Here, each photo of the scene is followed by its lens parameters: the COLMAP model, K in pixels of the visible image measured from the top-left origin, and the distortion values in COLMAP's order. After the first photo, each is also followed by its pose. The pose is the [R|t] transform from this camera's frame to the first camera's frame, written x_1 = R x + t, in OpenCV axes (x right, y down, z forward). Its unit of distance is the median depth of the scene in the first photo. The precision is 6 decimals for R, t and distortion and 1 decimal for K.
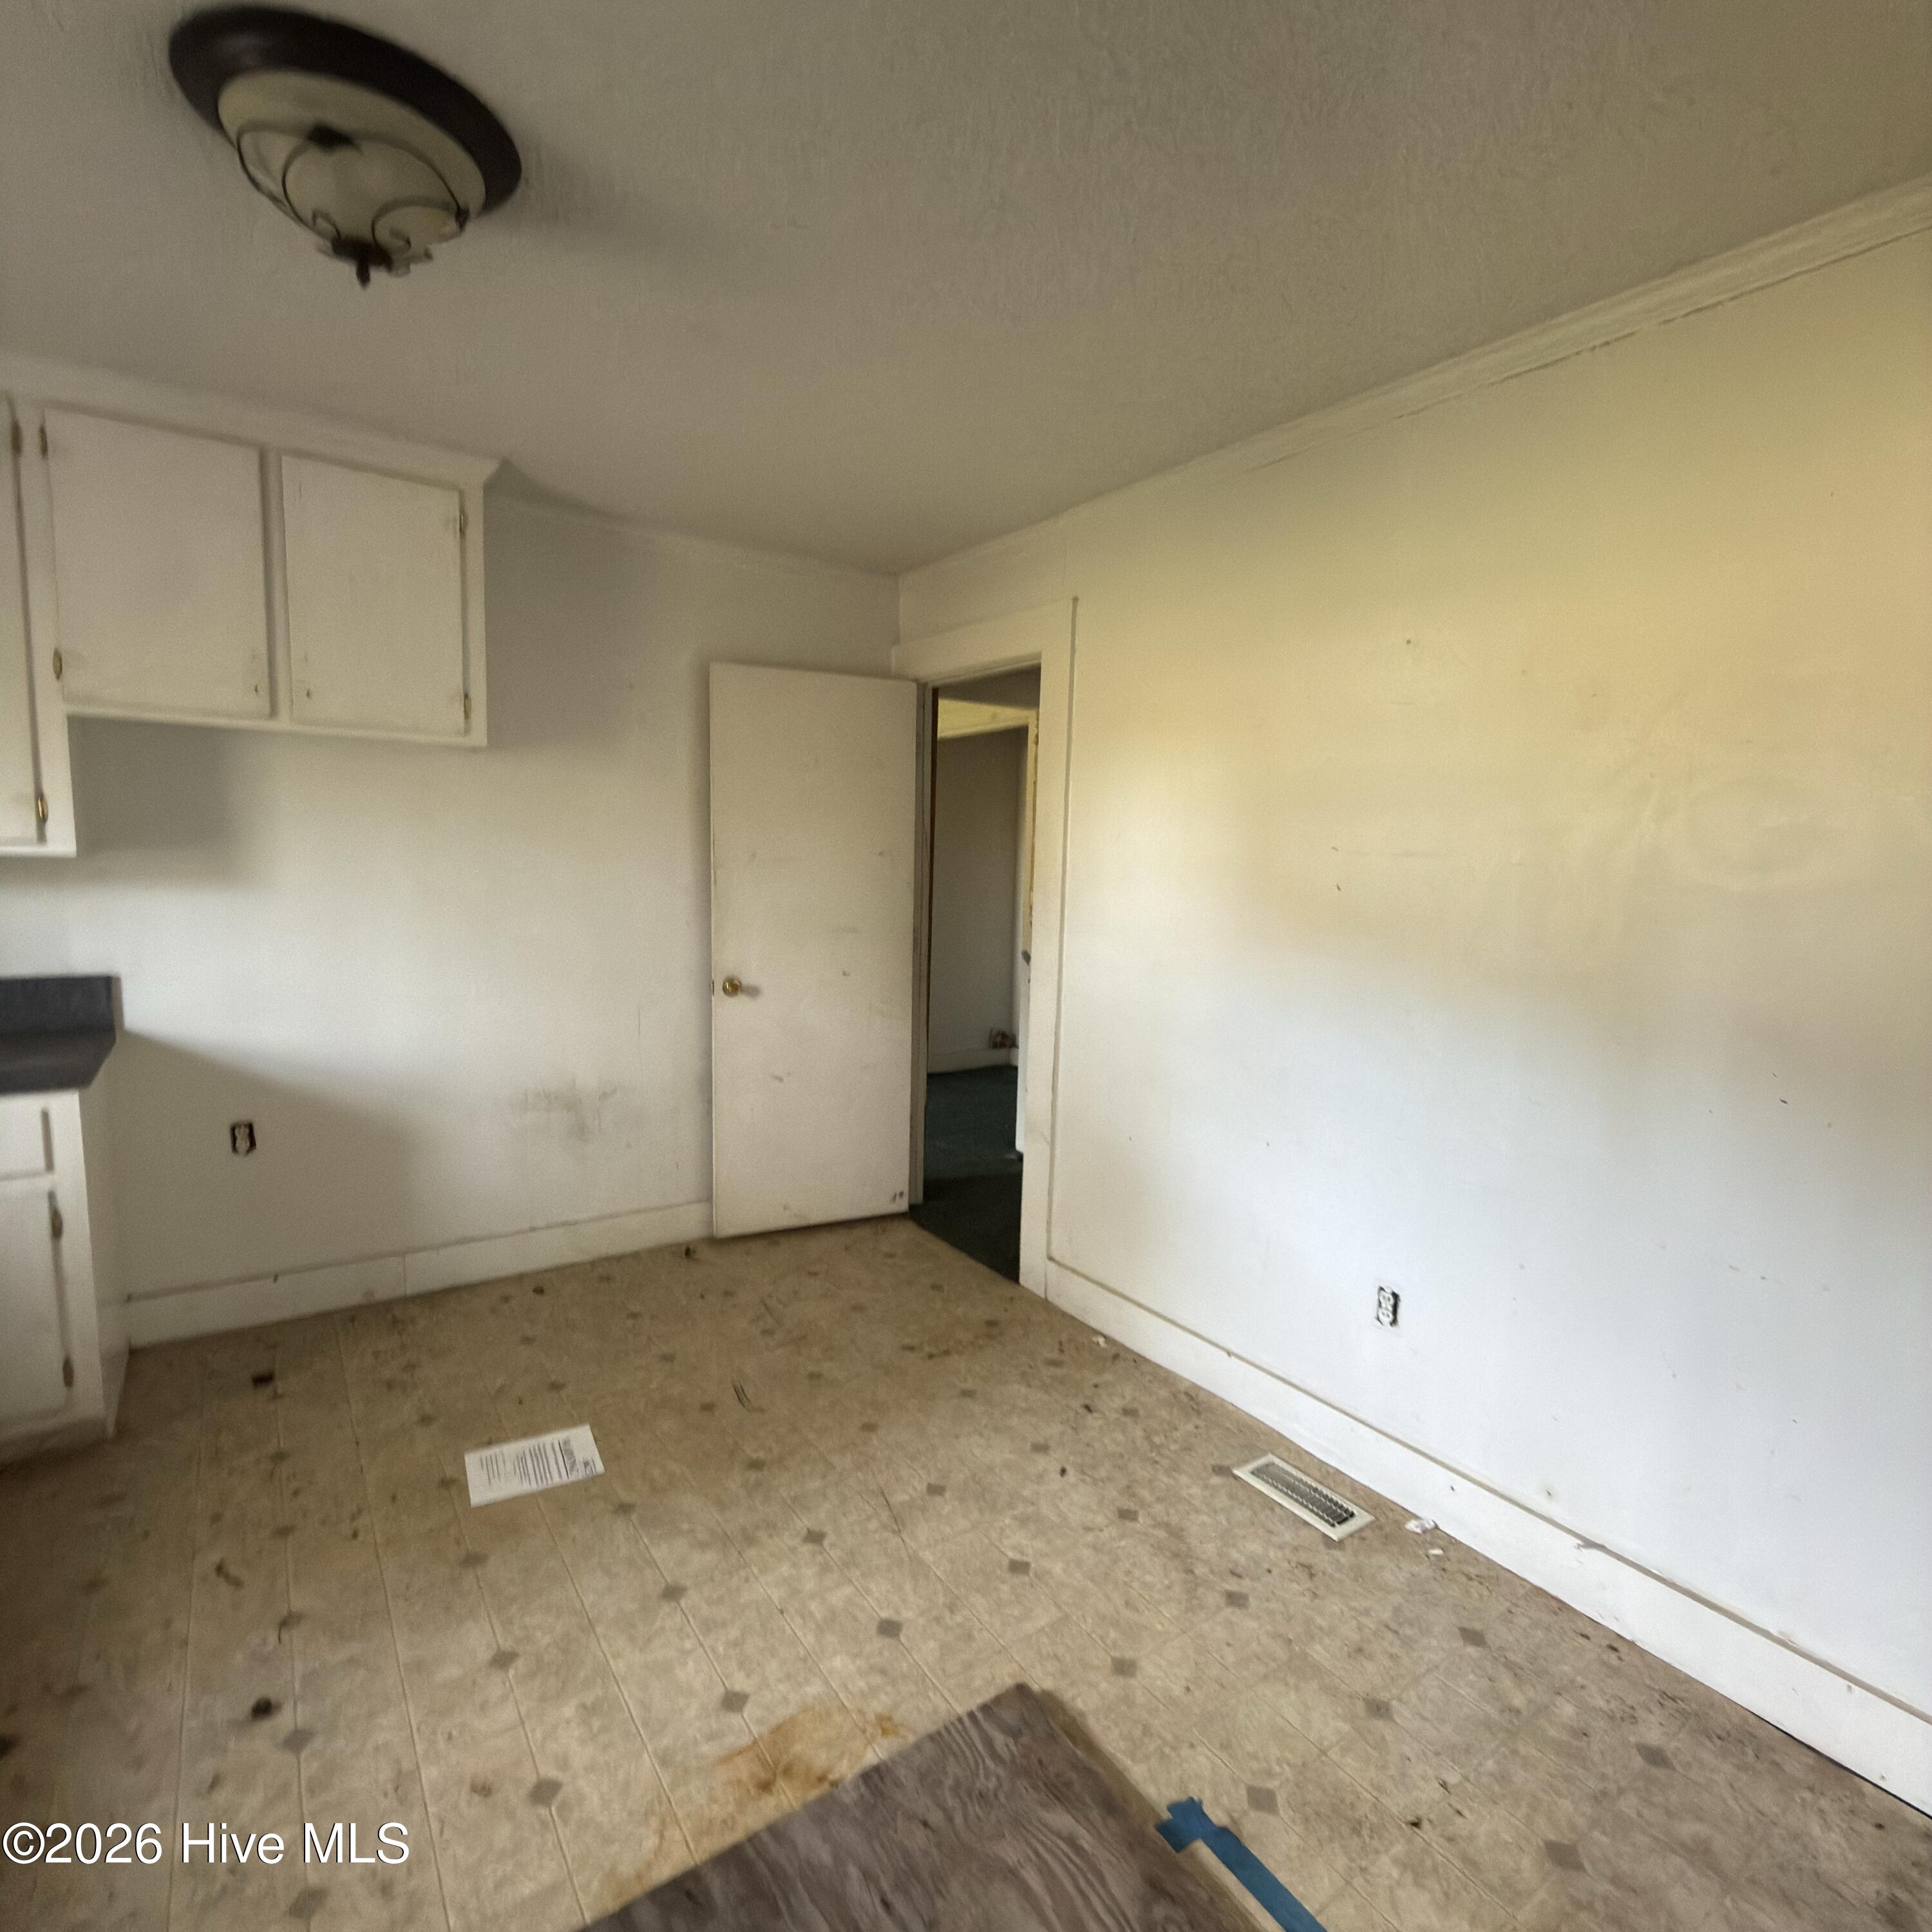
lens RADIAL K [[1024.3, 0, 967.2], [0, 1024.3, 963.1], [0, 0, 1]] dist [-0.000207, -0.002449]
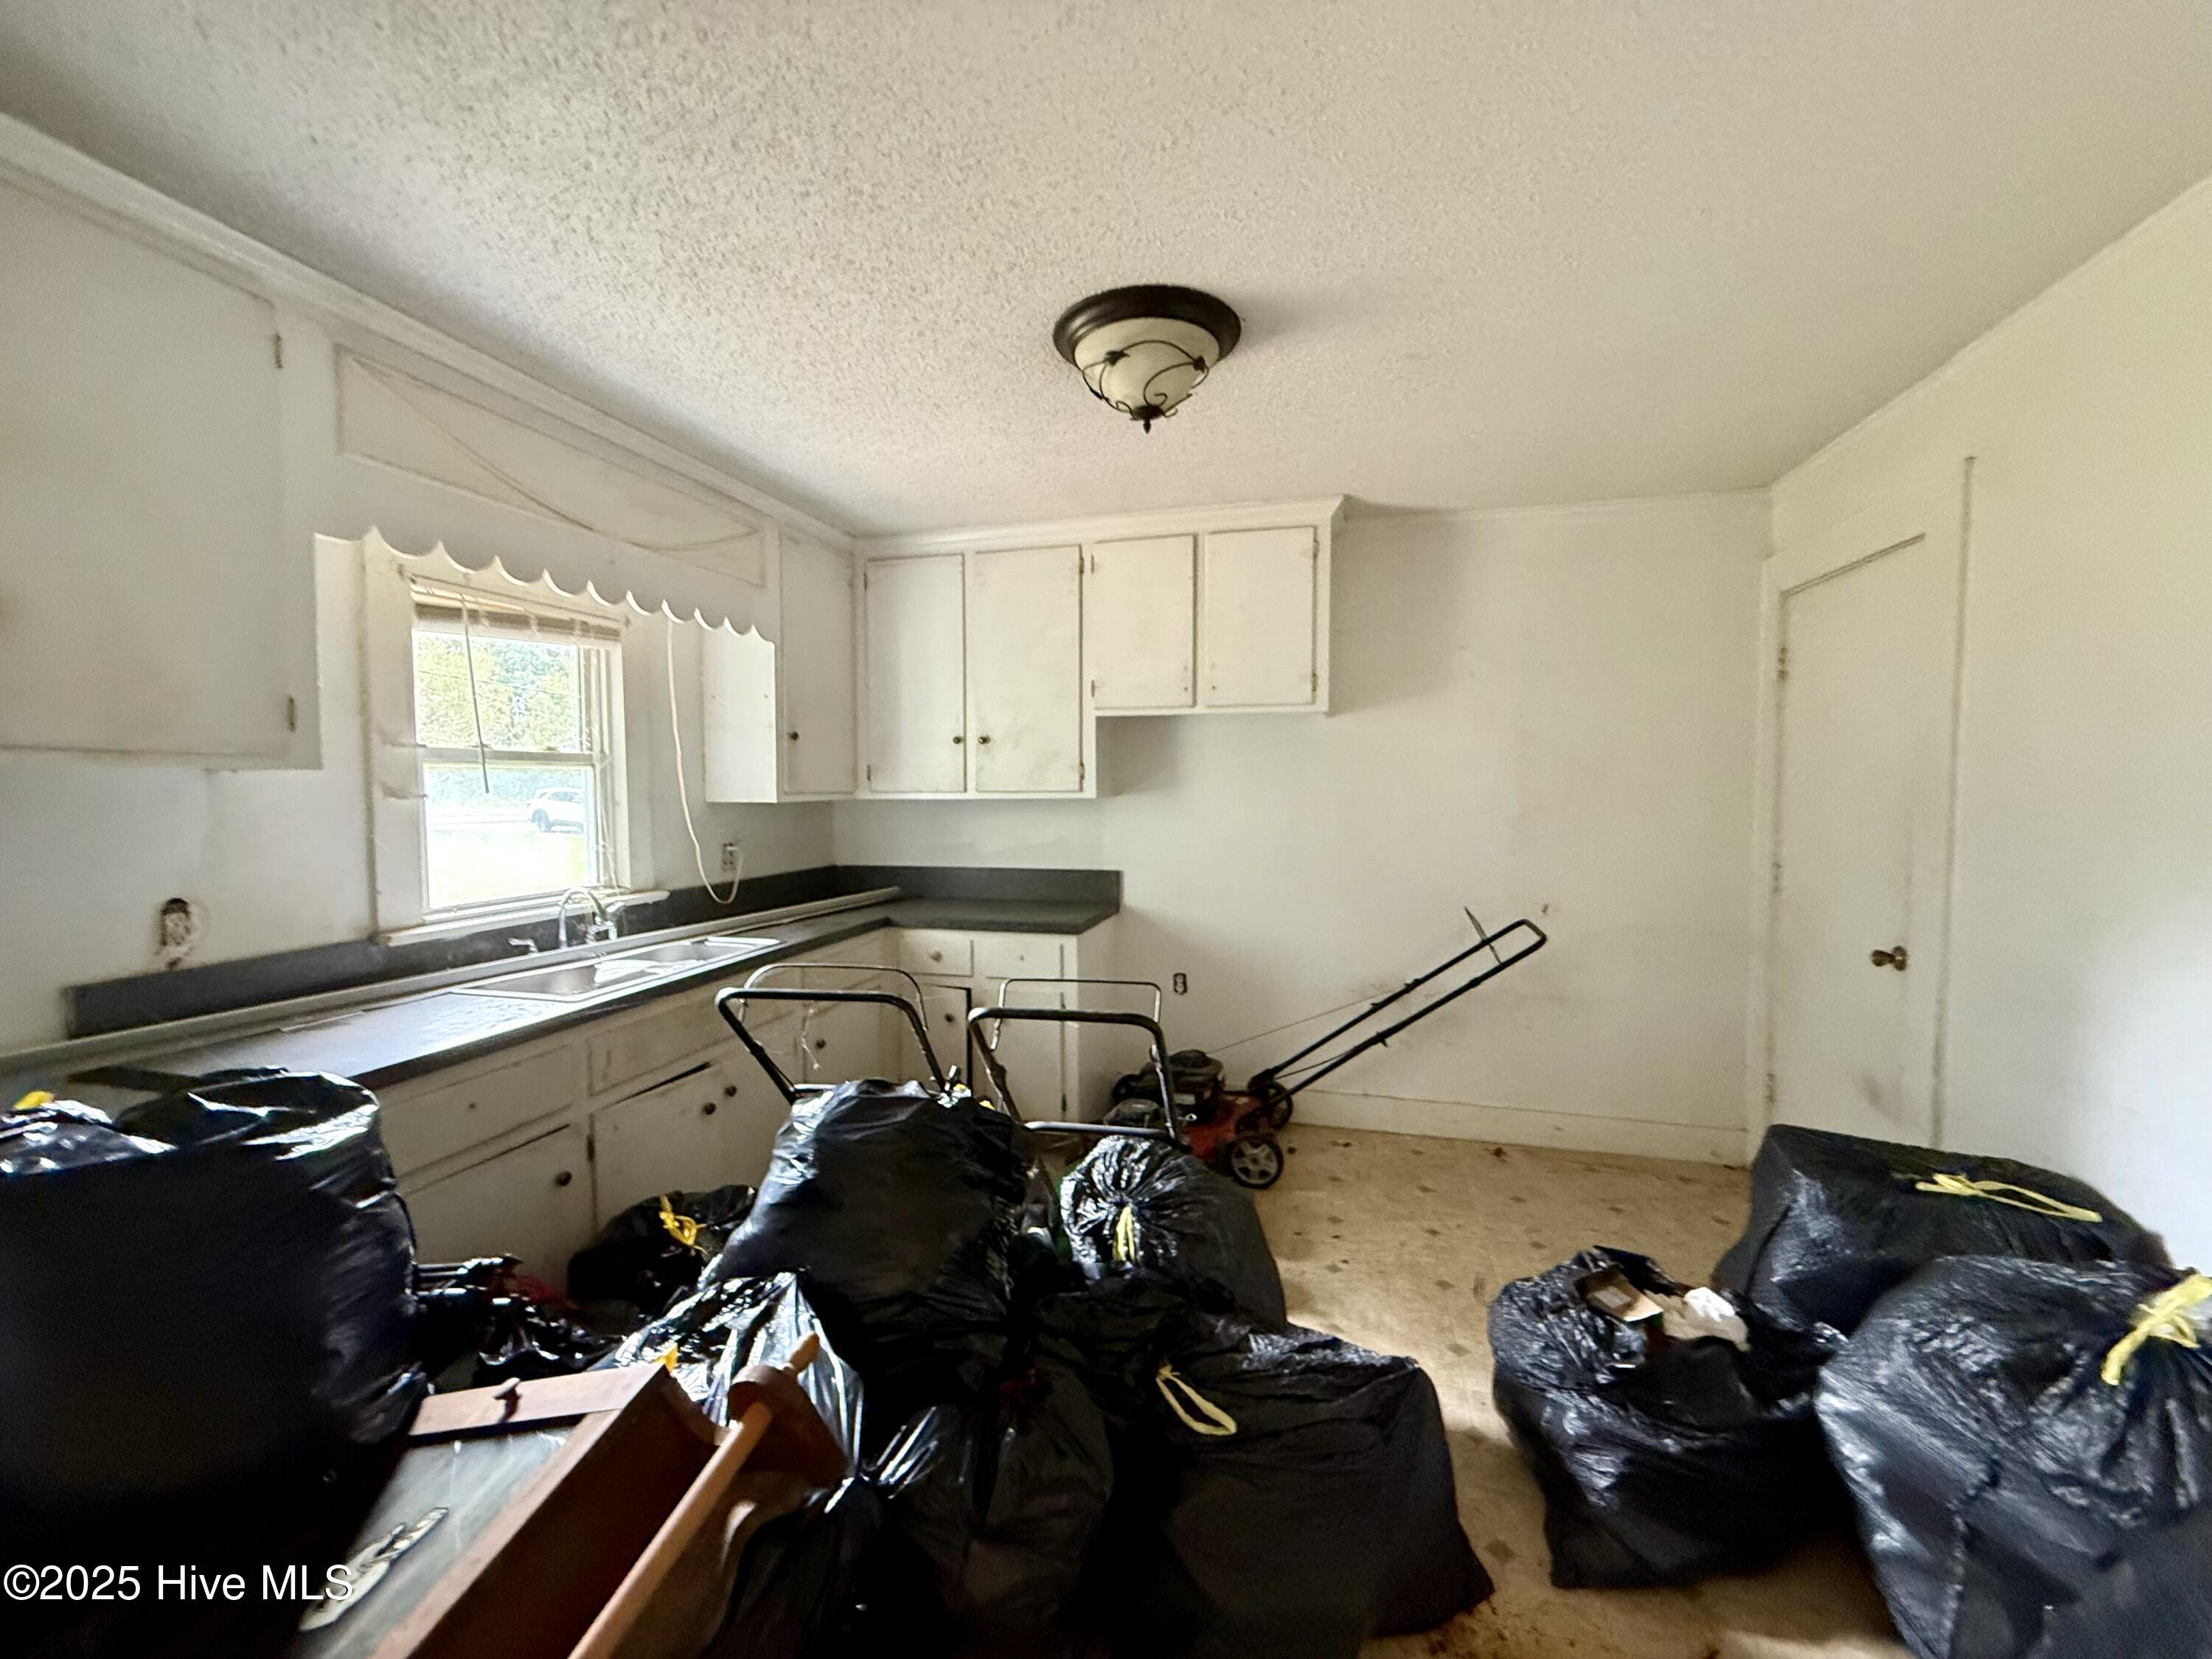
lens RADIAL K [[878.5, 0, 1111.3], [0, 878.5, 824.0], [0, 0, 1]] dist [-0.000516, -0.000213]
pose [[0.637021, 0.001732, -0.770844, 0.285693], [-0.058103, 0.997261, -0.045776, 0.001711], [0.768653, 0.073949, 0.635377, 0.100104]]
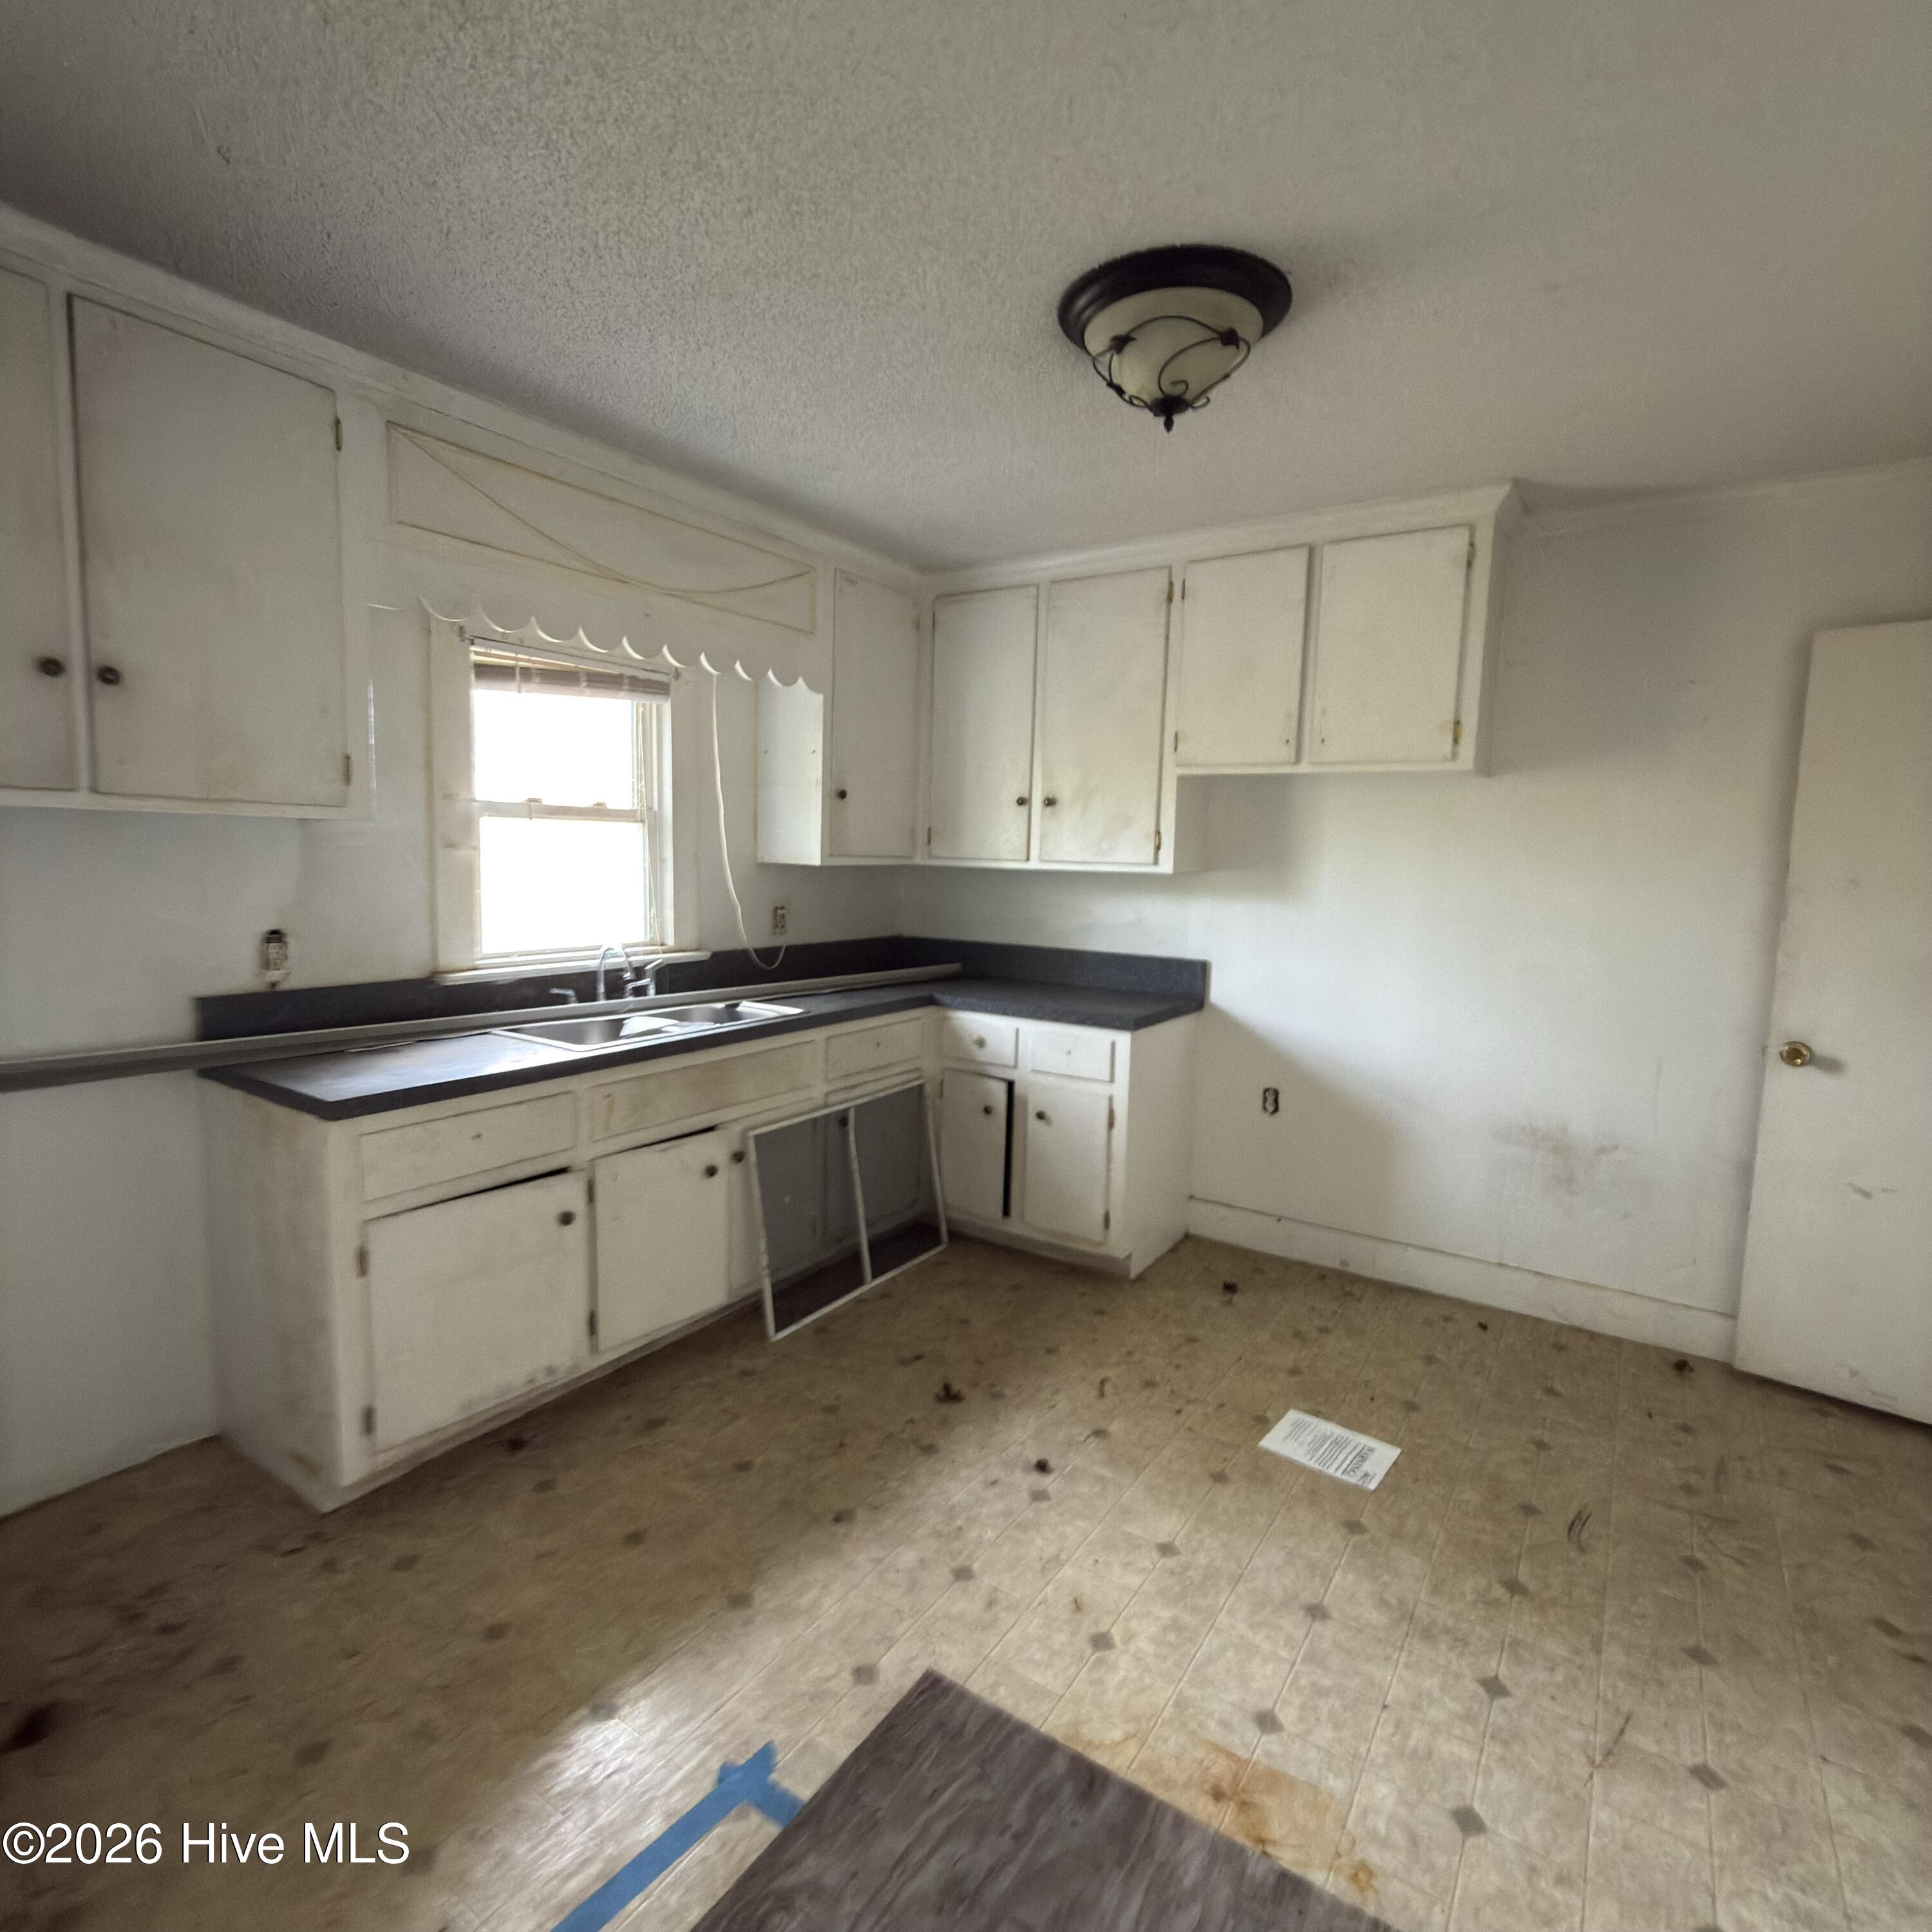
lens RADIAL K [[1032.3, 0, 974.7], [0, 1032.3, 964.7], [0, 0, 1]] dist [0.000177, -0.000915]
pose [[0.364269, 0.081527, -0.927718, 0.401336], [-0.112891, 0.992680, 0.042909, -0.010308], [0.924426, 0.089101, 0.370807, 0.230647]]
